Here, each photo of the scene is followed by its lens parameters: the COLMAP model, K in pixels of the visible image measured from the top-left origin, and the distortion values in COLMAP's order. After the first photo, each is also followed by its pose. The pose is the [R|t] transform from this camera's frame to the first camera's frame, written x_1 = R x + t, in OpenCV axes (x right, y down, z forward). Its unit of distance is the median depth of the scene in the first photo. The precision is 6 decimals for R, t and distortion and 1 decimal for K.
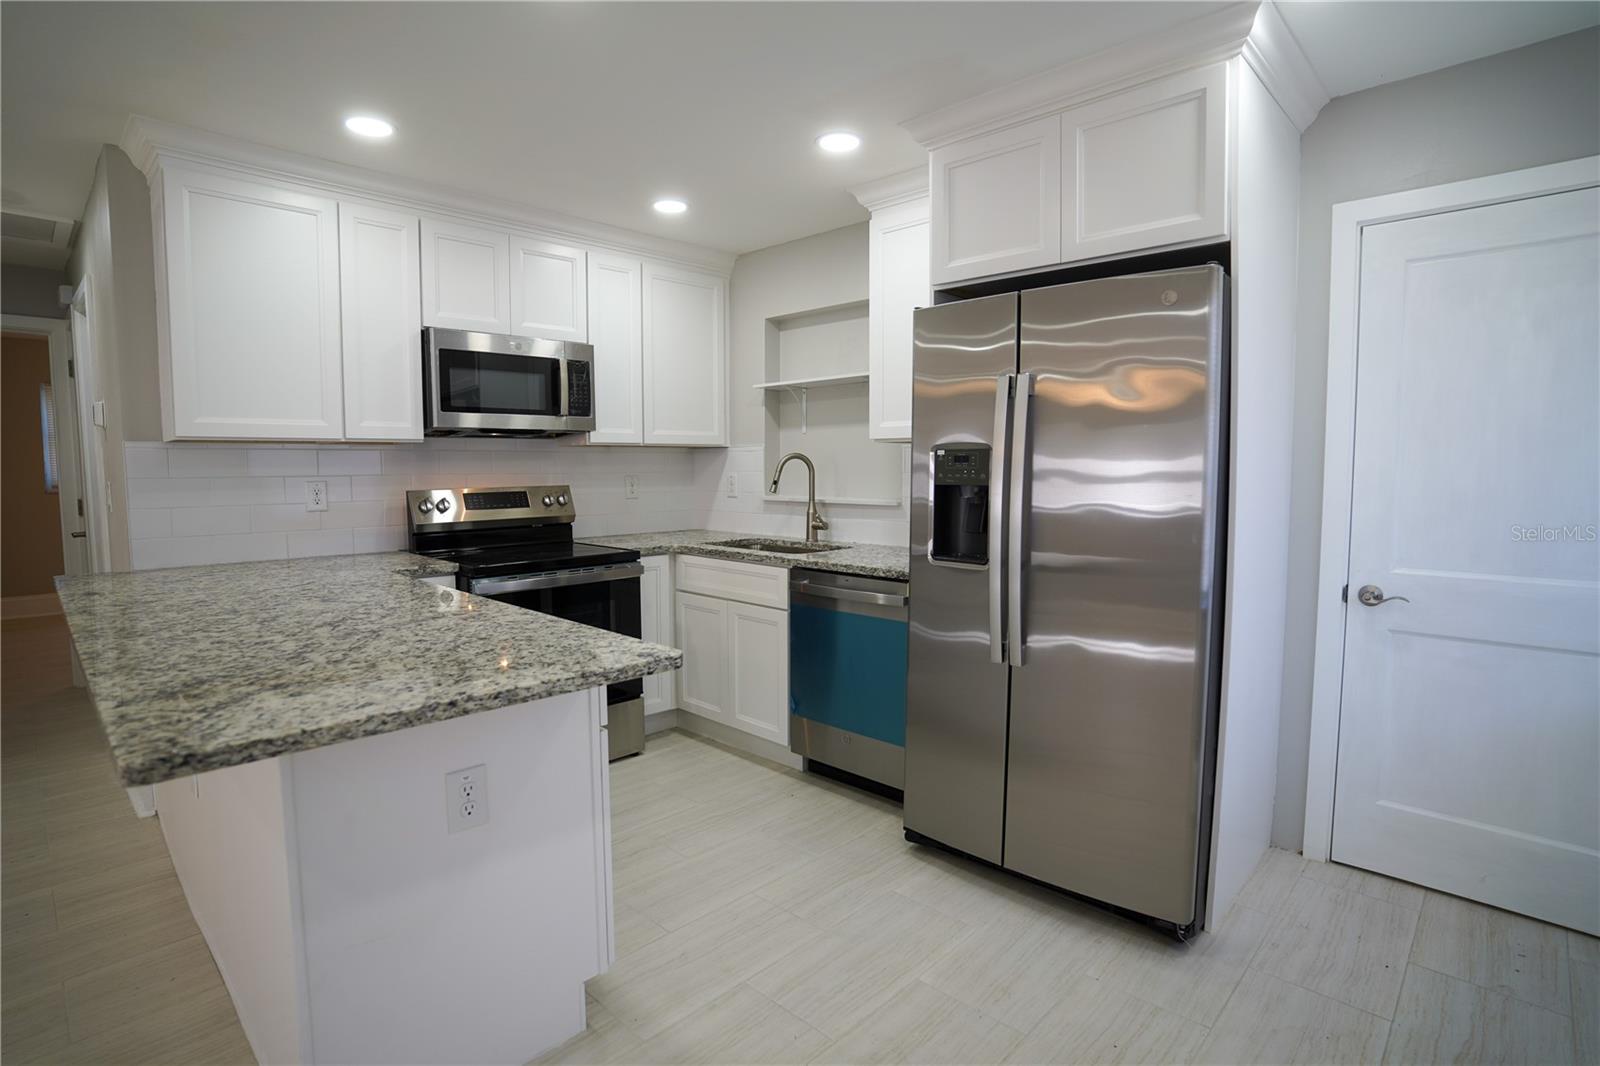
lens RADIAL K [[796.7, 0, 798.3], [0, 796.7, 522.5], [0, 0, 1]] dist [-0.082829, 0.034628]
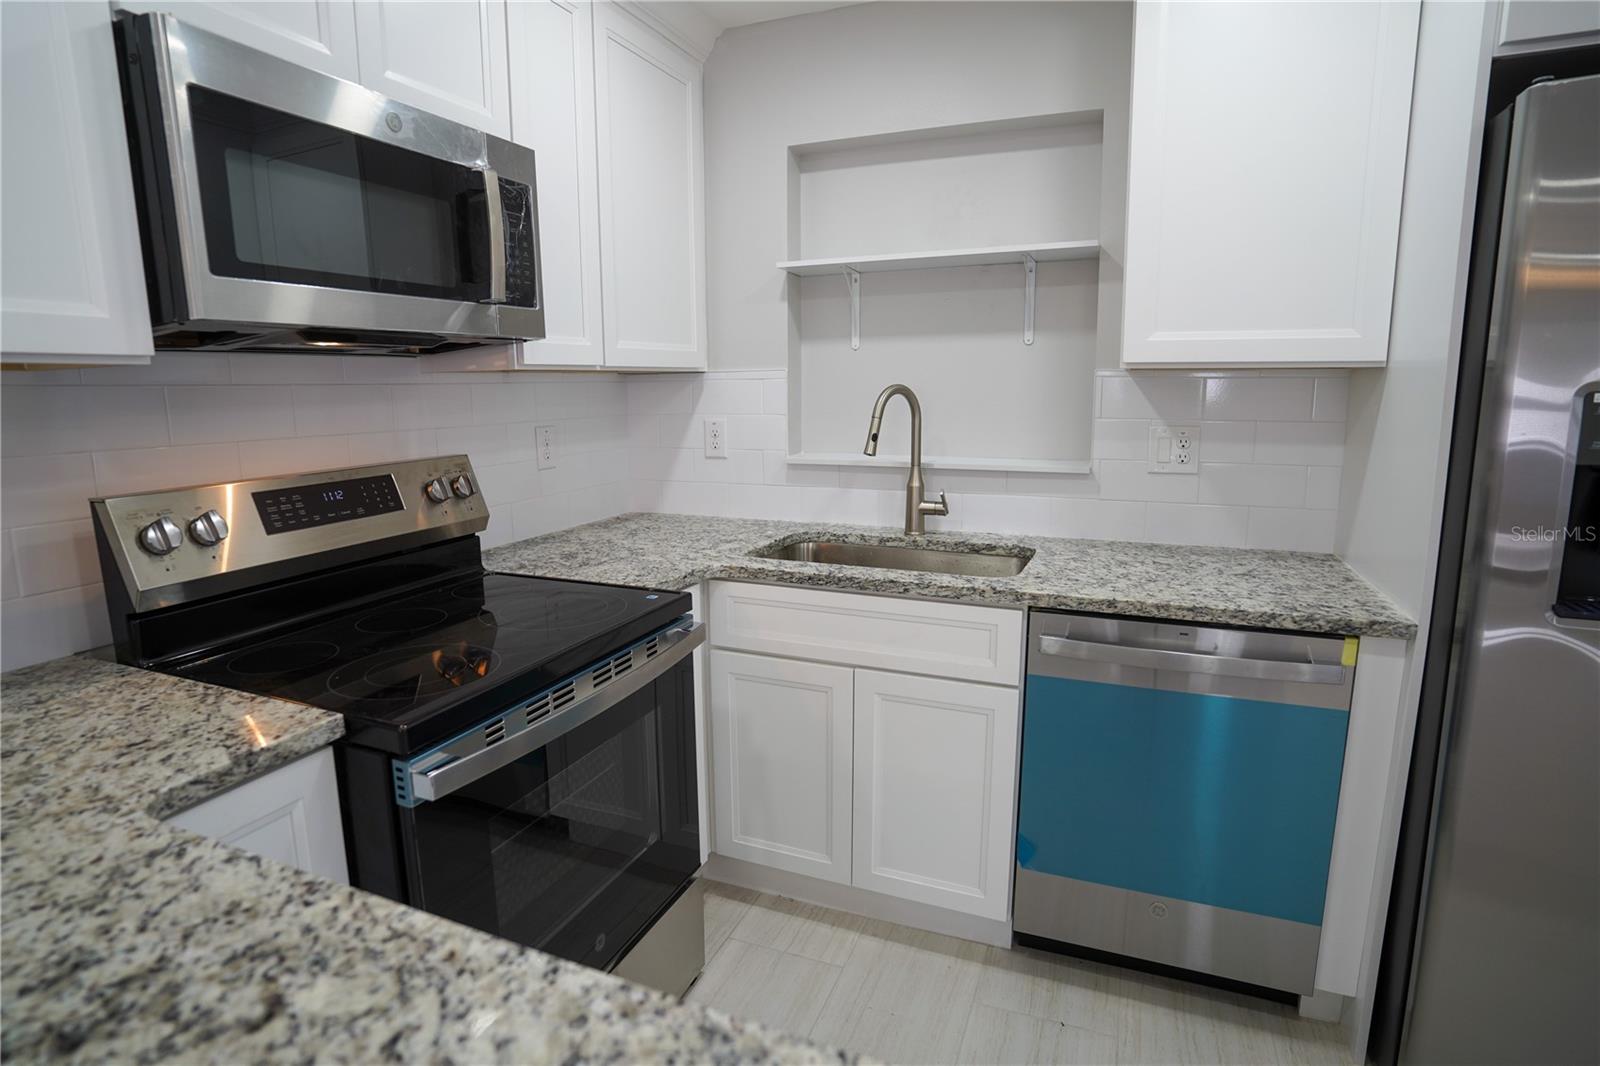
lens RADIAL K [[833.1, 0, 796.8], [0, 833.1, 526.8], [0, 0, 1]] dist [-0.086941, 0.041902]
pose [[0.929611, -0.066815, 0.362435, -0.315893], [0.031813, 0.994306, 0.101705, -0.052470], [-0.367167, -0.083016, 0.926443, 0.508318]]
